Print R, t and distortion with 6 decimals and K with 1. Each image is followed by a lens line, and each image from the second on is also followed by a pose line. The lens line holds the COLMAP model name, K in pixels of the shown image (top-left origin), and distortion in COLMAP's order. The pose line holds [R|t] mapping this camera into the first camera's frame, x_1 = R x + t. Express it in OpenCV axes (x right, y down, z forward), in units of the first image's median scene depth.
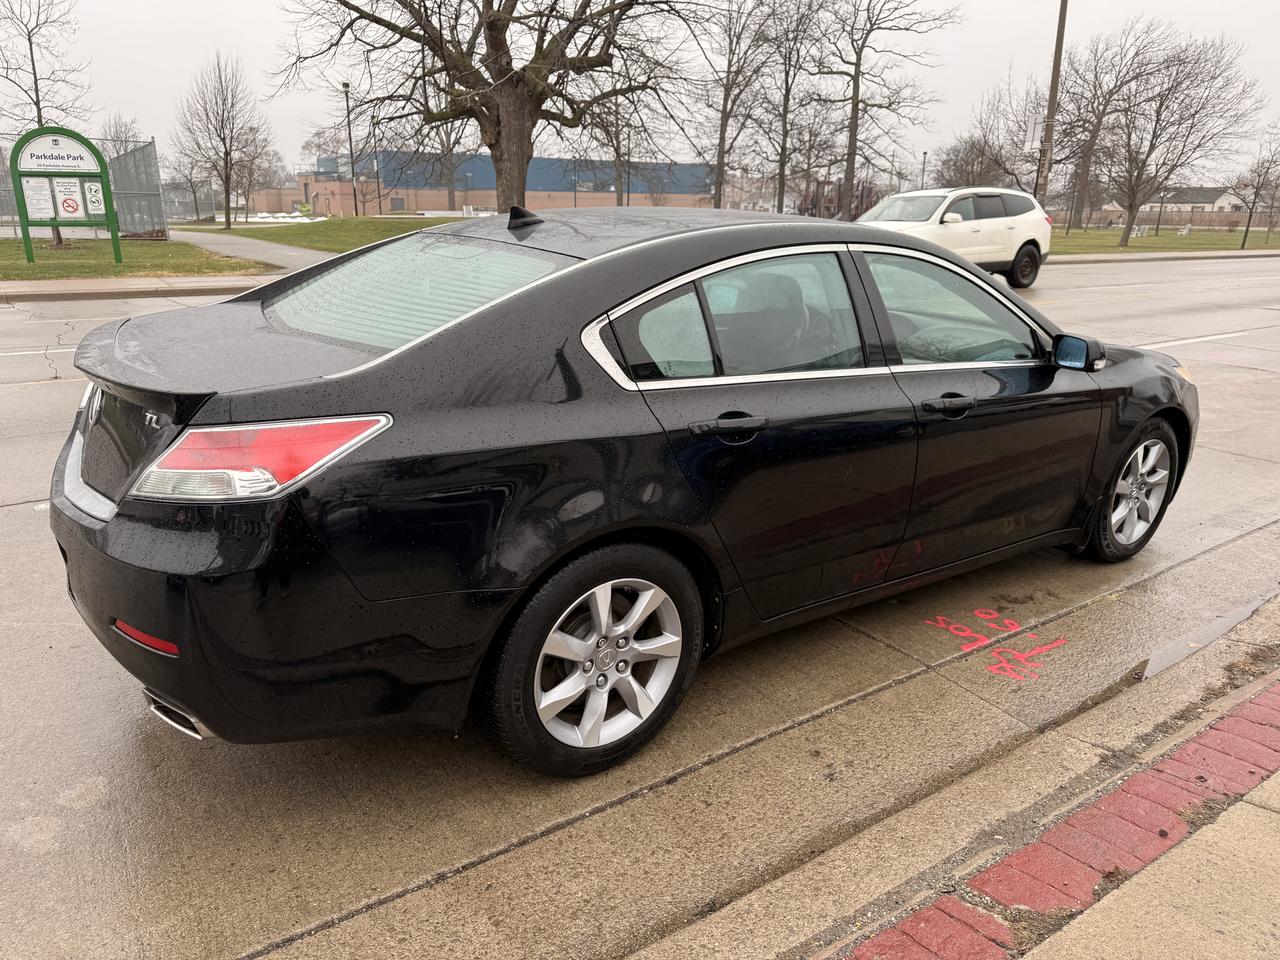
lens RADIAL K [[900.4, 0, 639.3], [0, 900.4, 485.0], [0, 0, 1]] dist [0.021516, -0.024413]
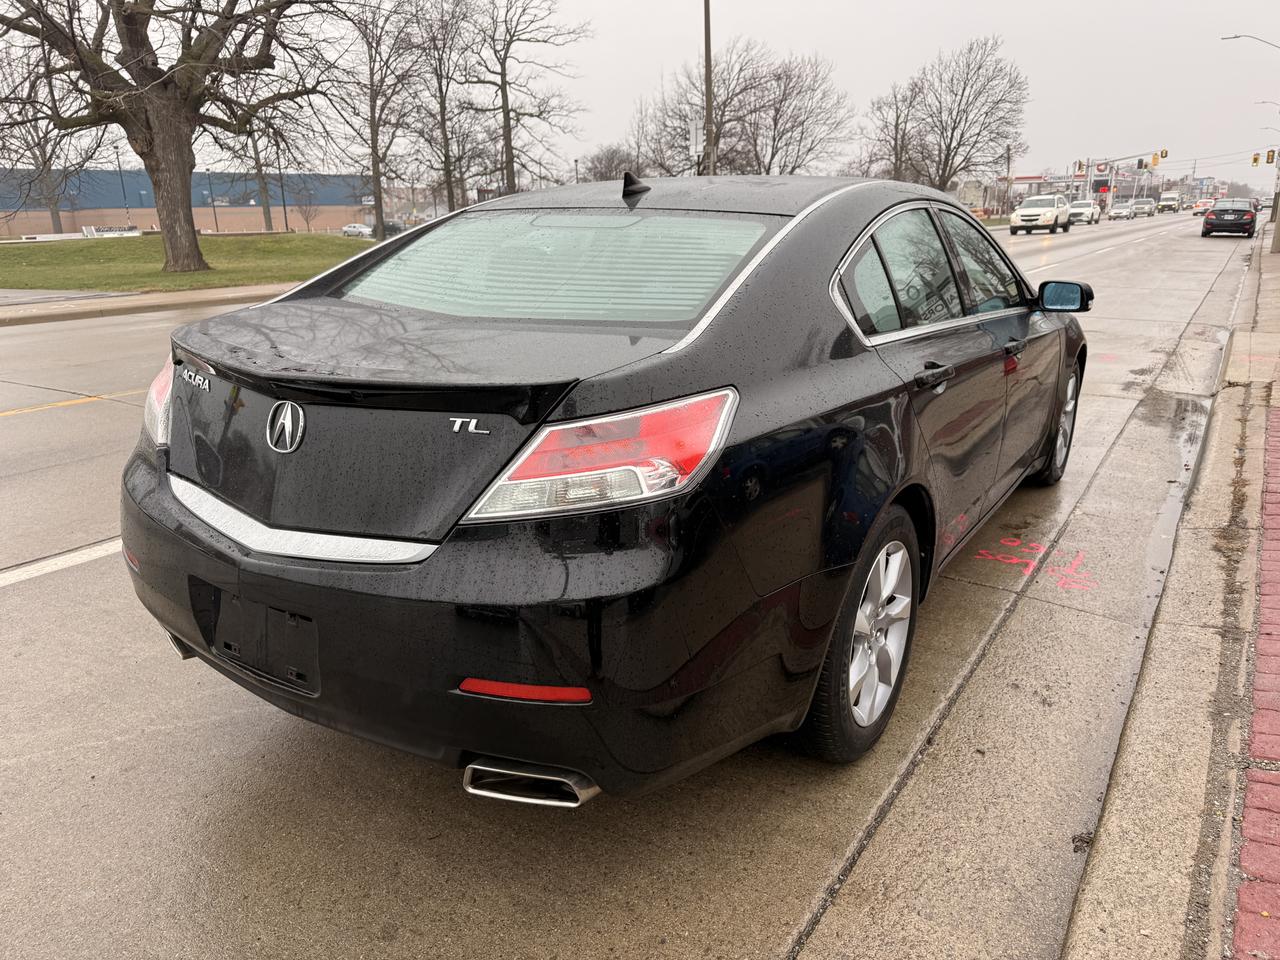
lens RADIAL K [[900.4, 0, 647.6], [0, 900.4, 478.0], [0, 0, 1]] dist [0.021516, -0.024413]
pose [[0.930160, -0.136235, 0.340942, -0.070910], [0.141787, 0.989859, 0.008707, -0.001033], [-0.338671, 0.040242, 0.940044, 0.021613]]
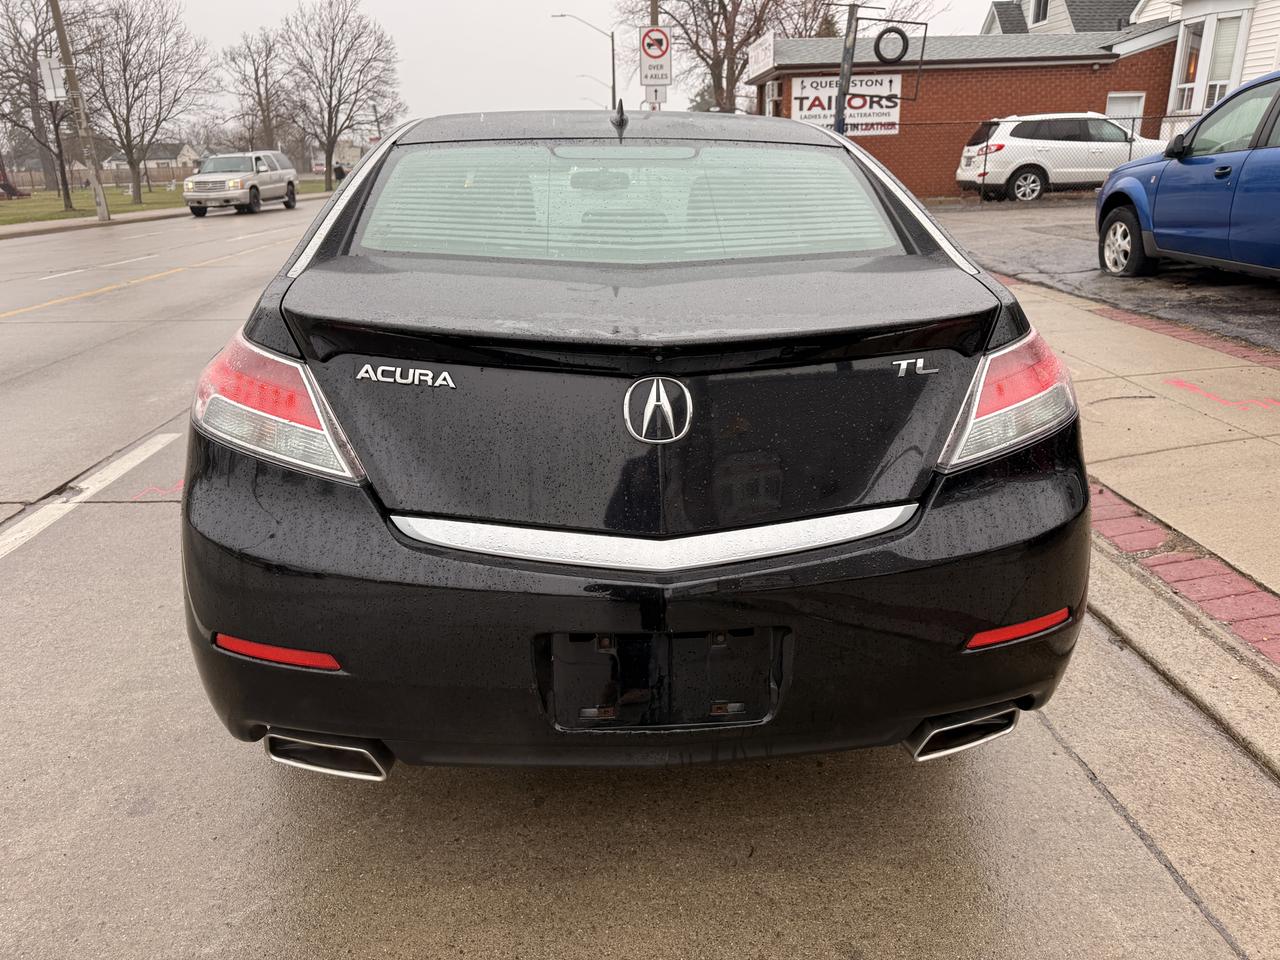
lens RADIAL K [[900.4, 0, 646.4], [0, 900.4, 483.7], [0, 0, 1]] dist [0.021516, -0.024413]
pose [[0.529068, -0.312801, 0.788823, -0.132152], [0.281018, 0.941713, 0.184948, -0.018664], [-0.800697, 0.123823, 0.586133, 0.080834]]
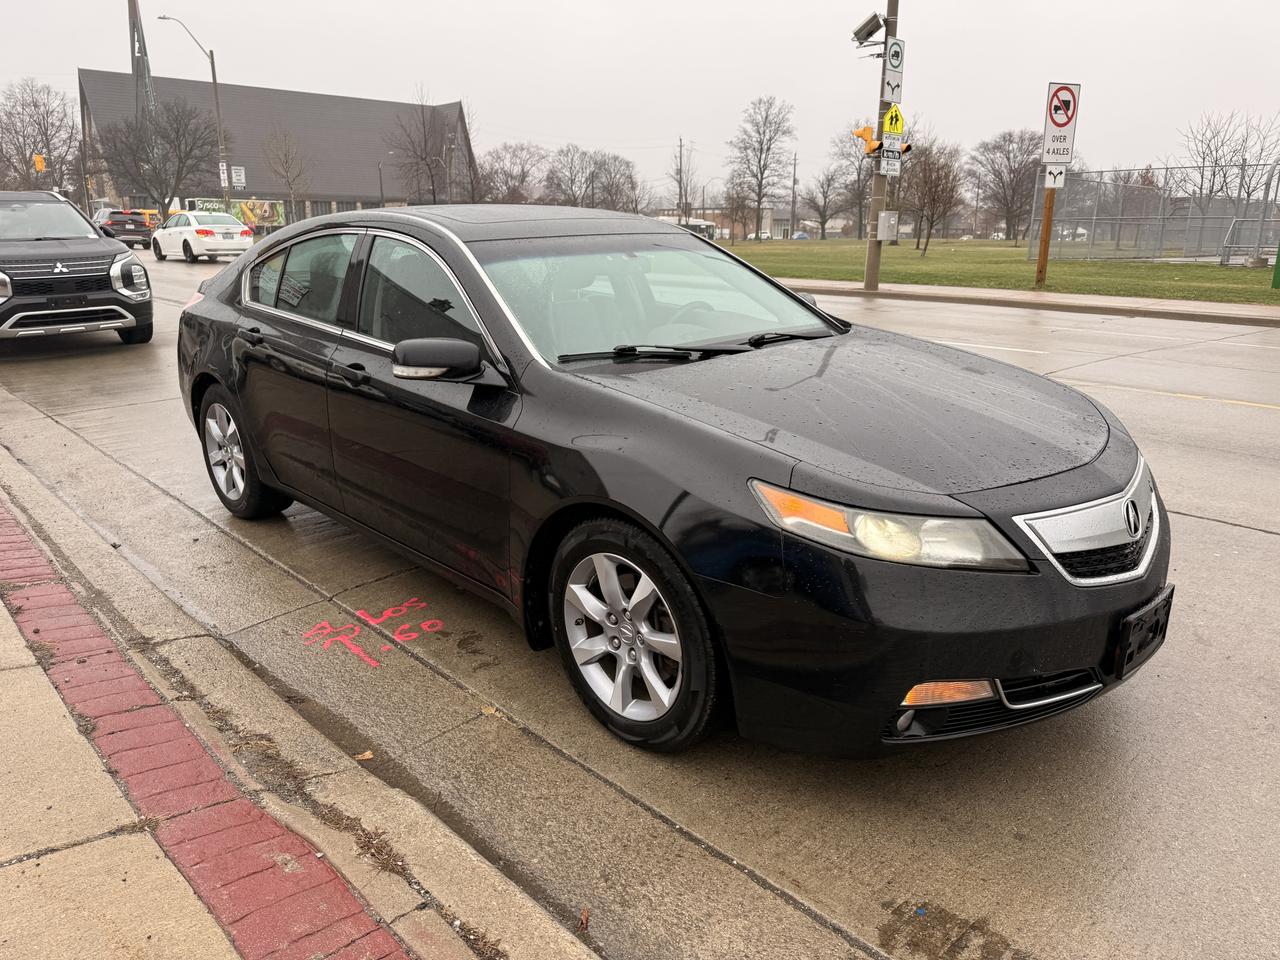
lens RADIAL K [[900.4, 0, 644.0], [0, 900.4, 473.6], [0, 0, 1]] dist [0.021516, -0.024413]
pose [[0.149056, 0.245741, -0.957807, 0.232883], [-0.290982, 0.936640, 0.195027, -0.045823], [0.945046, 0.249635, 0.211118, 0.177944]]
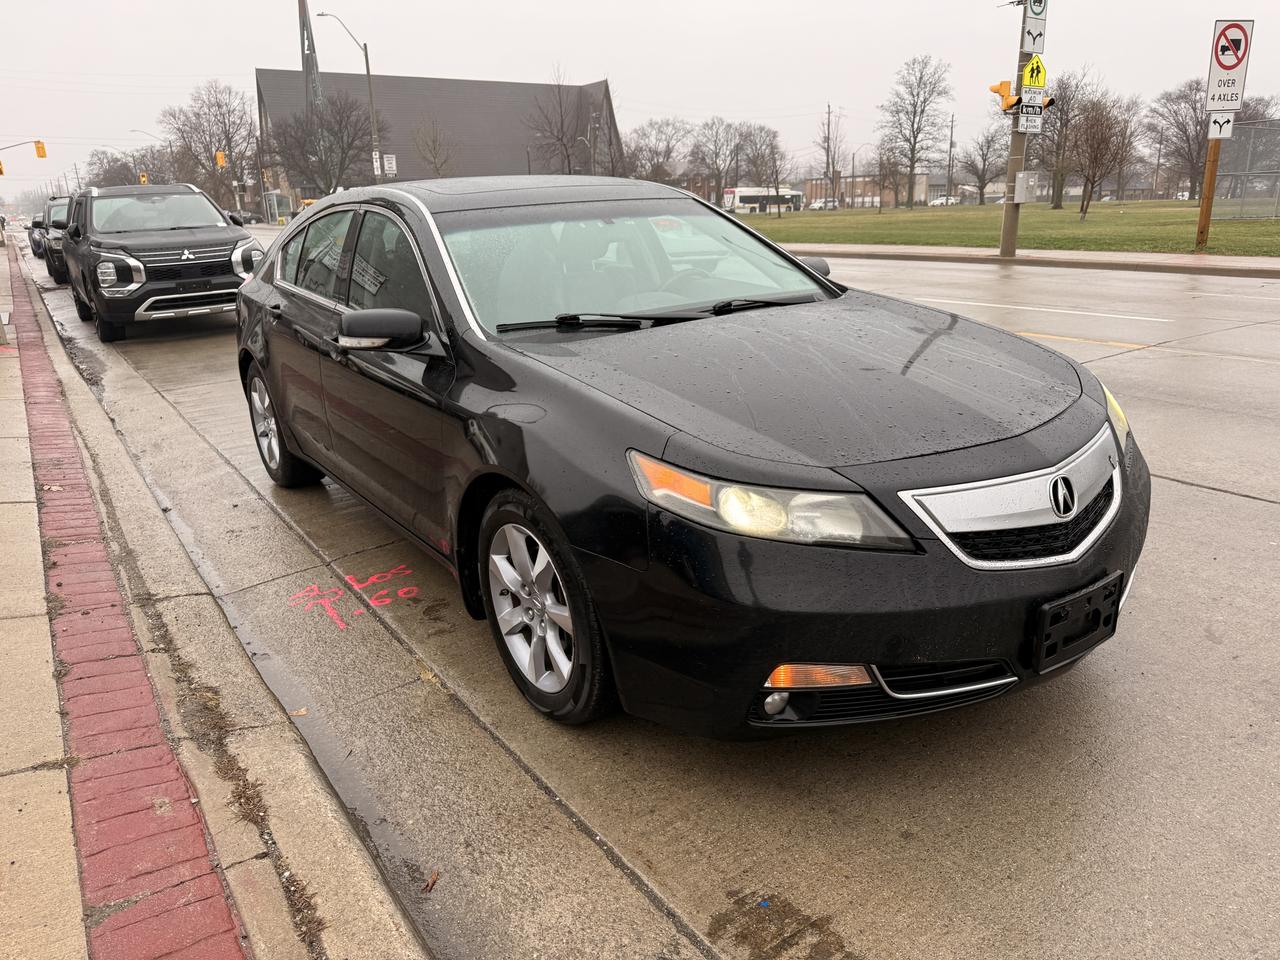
lens RADIAL K [[900.4, 0, 641.4], [0, 900.4, 481.0], [0, 0, 1]] dist [0.021516, -0.024413]
pose [[-0.008175, 0.278231, -0.960479, 0.232680], [-0.264298, 0.925753, 0.270421, -0.053368], [0.964406, 0.256064, 0.065968, 0.210005]]
